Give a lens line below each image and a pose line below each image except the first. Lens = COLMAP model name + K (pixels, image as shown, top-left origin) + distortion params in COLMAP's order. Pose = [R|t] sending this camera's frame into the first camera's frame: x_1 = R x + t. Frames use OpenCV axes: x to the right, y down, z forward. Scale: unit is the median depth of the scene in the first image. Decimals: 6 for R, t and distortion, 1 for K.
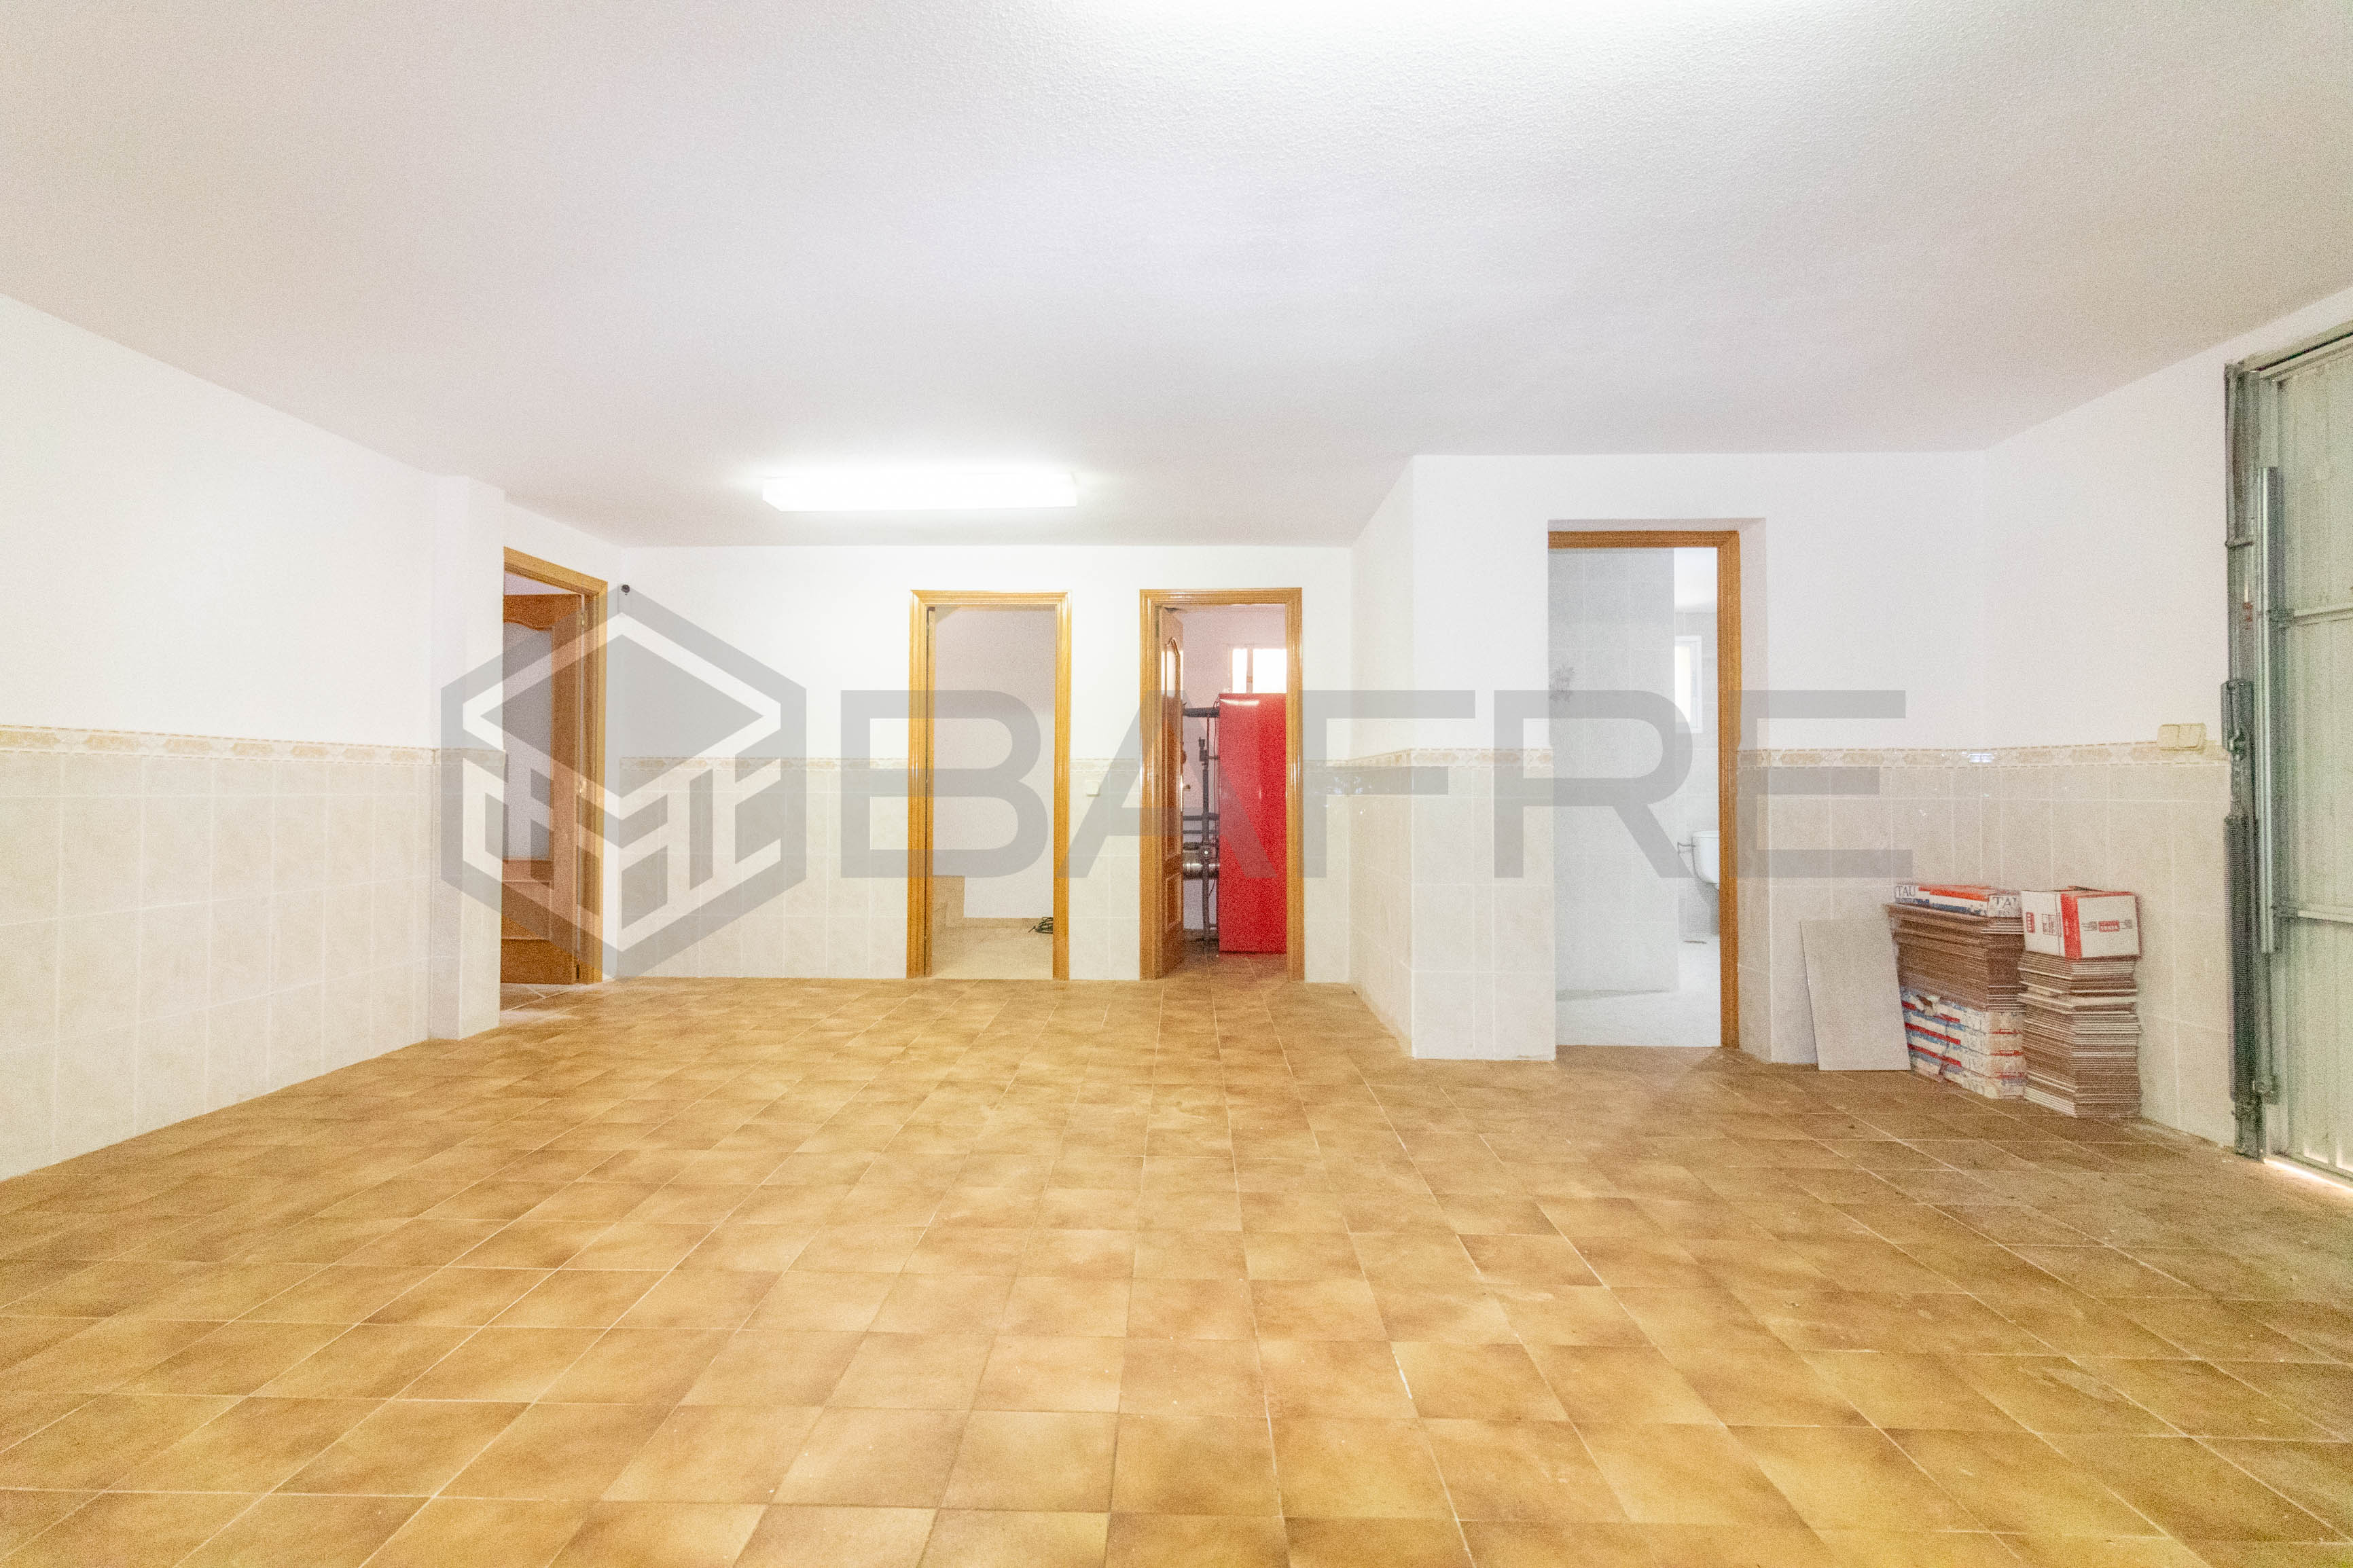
lens RADIAL K [[1093.2, 0, 1152.6], [0, 1093.2, 775.9], [0, 0, 1]] dist [-0.001694, 0.002167]
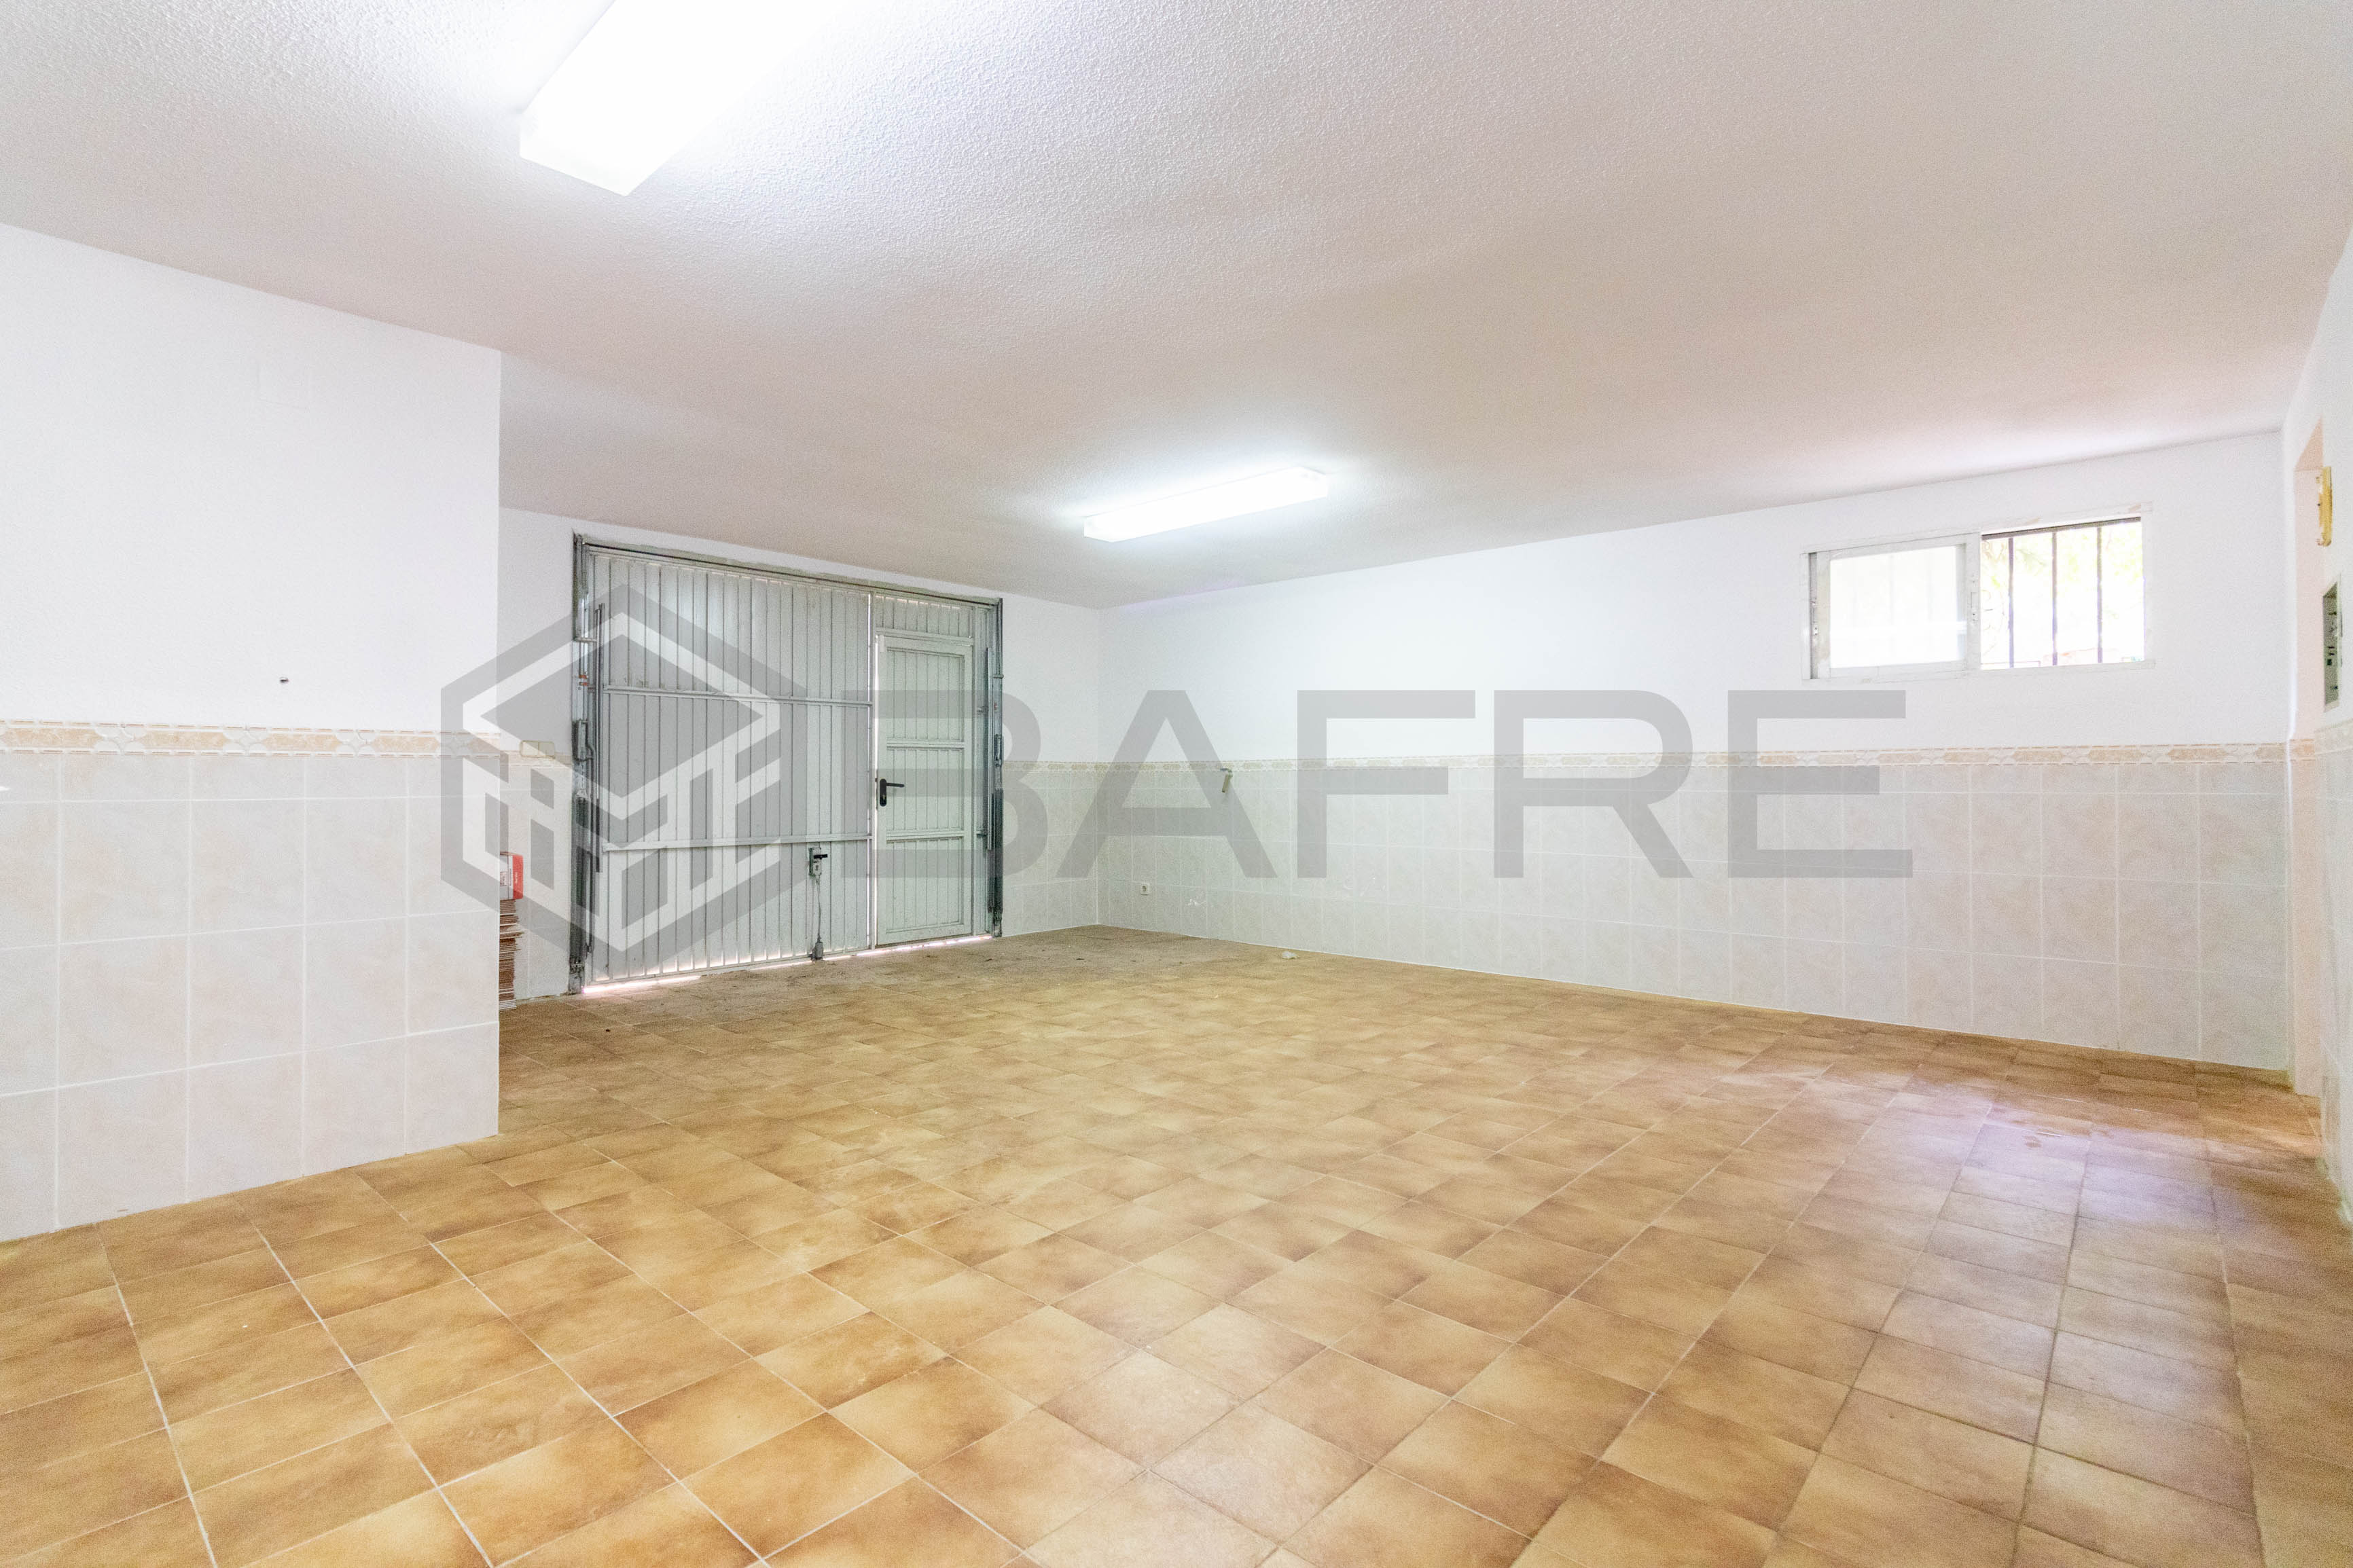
lens RADIAL K [[1093.2, 0, 1156.0], [0, 1093.2, 782.5], [0, 0, 1]] dist [-0.001694, 0.002167]
pose [[-0.761607, -0.004015, 0.648026, -0.977774], [-0.009022, 0.999950, -0.004407, 0.014273], [-0.647976, -0.009203, -0.761605, 2.052508]]
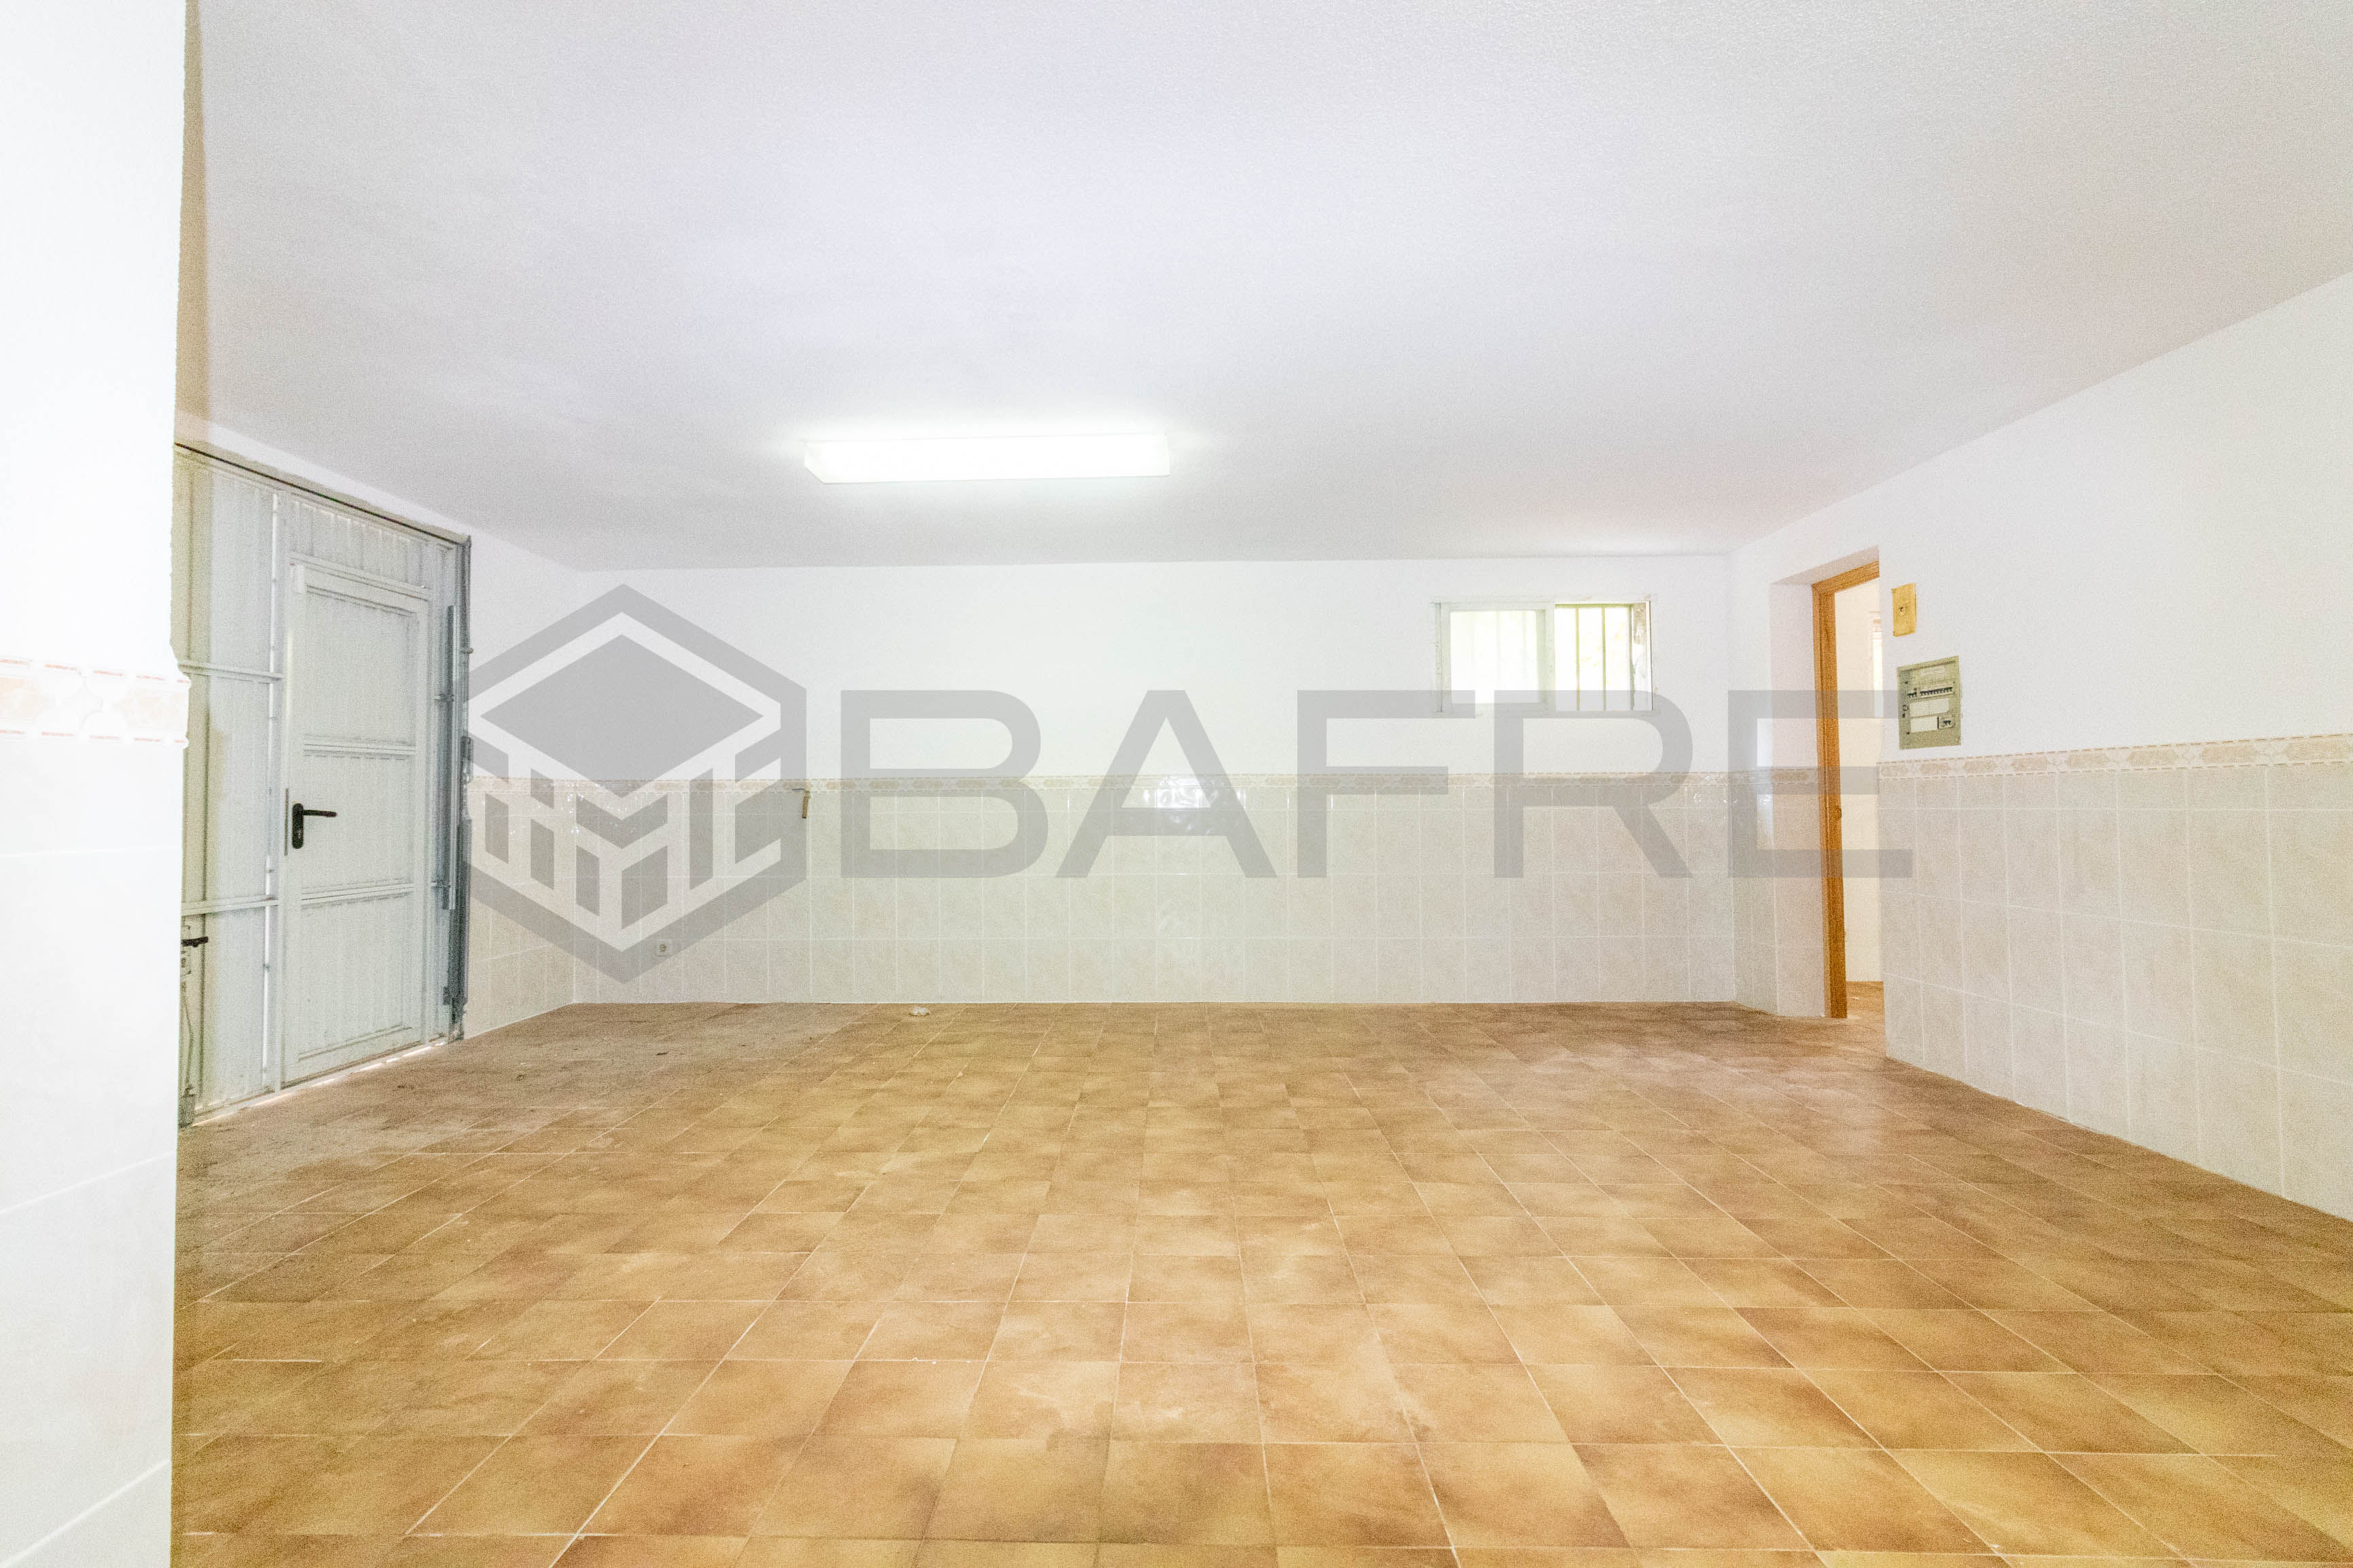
lens RADIAL K [[1093.2, 0, 1156.7], [0, 1093.2, 774.9], [0, 0, 1]] dist [-0.001694, 0.002167]
pose [[-0.999985, 0.002859, -0.004613, -0.029618], [0.003022, 0.999359, -0.035670, 0.019257], [0.004508, -0.035684, -0.999353, 2.057948]]
